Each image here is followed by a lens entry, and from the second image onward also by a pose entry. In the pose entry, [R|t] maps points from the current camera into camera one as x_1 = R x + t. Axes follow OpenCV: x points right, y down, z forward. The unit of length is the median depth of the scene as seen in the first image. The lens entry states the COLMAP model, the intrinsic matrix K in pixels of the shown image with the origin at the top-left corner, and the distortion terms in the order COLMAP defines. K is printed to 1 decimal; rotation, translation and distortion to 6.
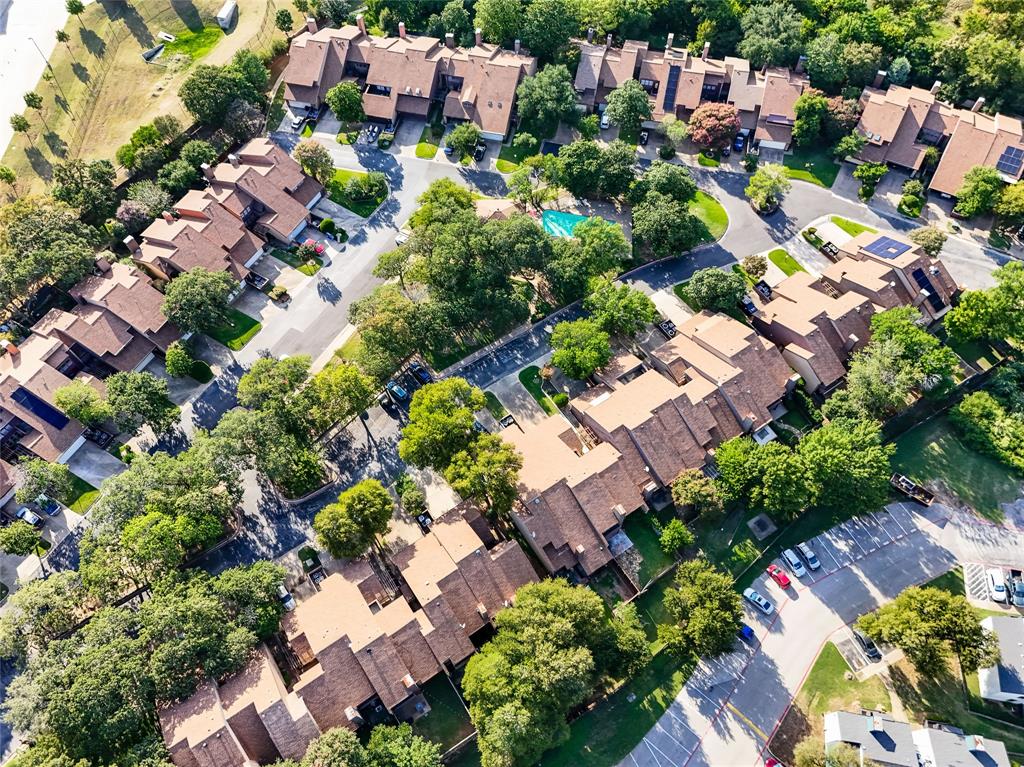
lens RADIAL K [[754.0, 0, 512.0], [0, 754.0, 383.5], [0, 0, 1]] dist [0.062357, -0.056751]
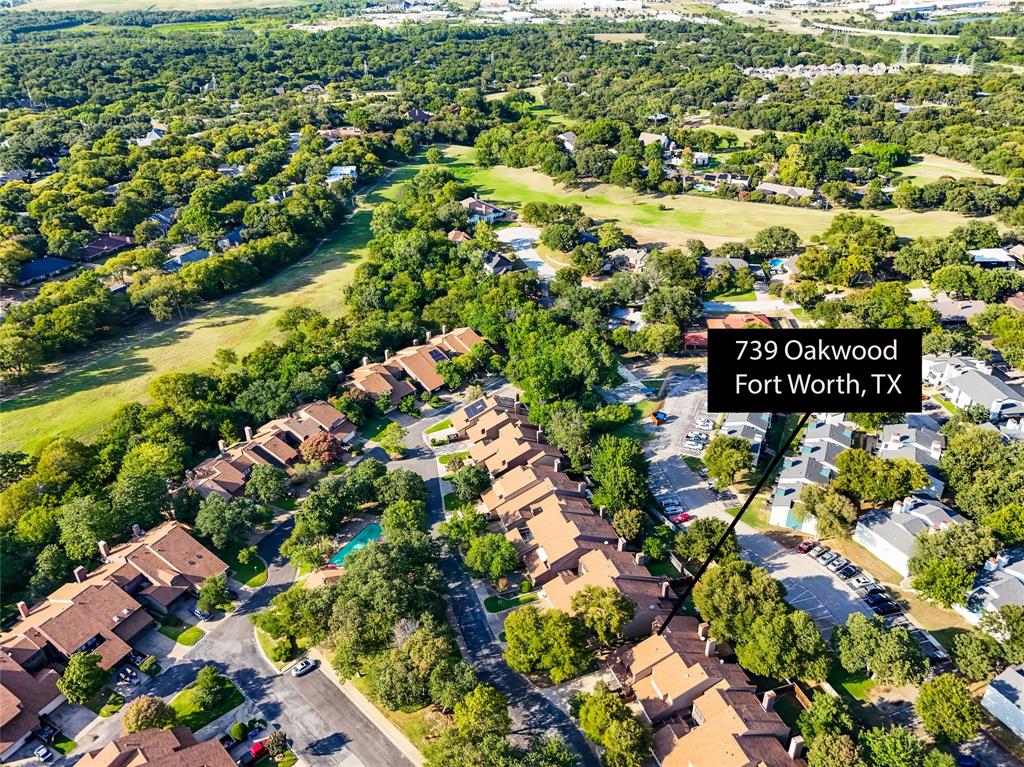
lens RADIAL K [[754.0, 0, 512.0], [0, 754.0, 383.5], [0, 0, 1]] dist [0.062357, -0.056751]
pose [[0.256504, -0.465504, 0.847060, -0.901679], [0.849796, 0.526151, 0.031815, -0.229447], [-0.460492, 0.711668, 0.530543, 0.156129]]
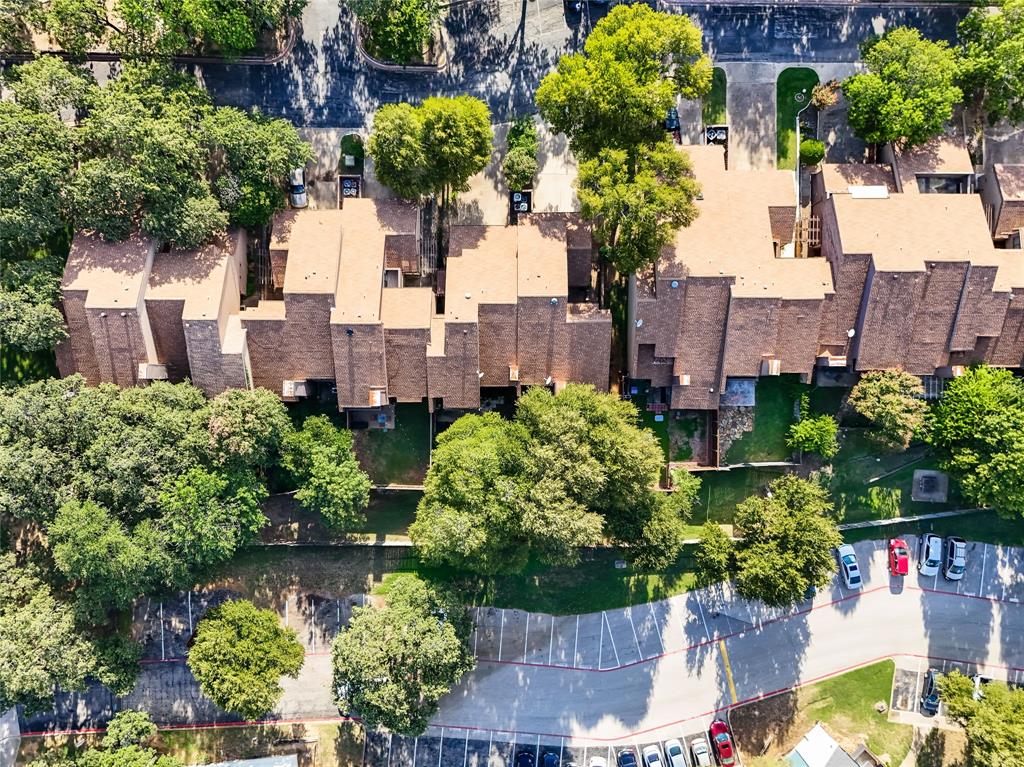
lens RADIAL K [[754.0, 0, 512.0], [0, 754.0, 383.5], [0, 0, 1]] dist [0.062357, -0.056751]
pose [[0.824847, 0.565322, 0.006276, -0.035837], [-0.494127, 0.715486, 0.493881, -0.031482], [0.274711, -0.410477, 0.869507, 0.358756]]
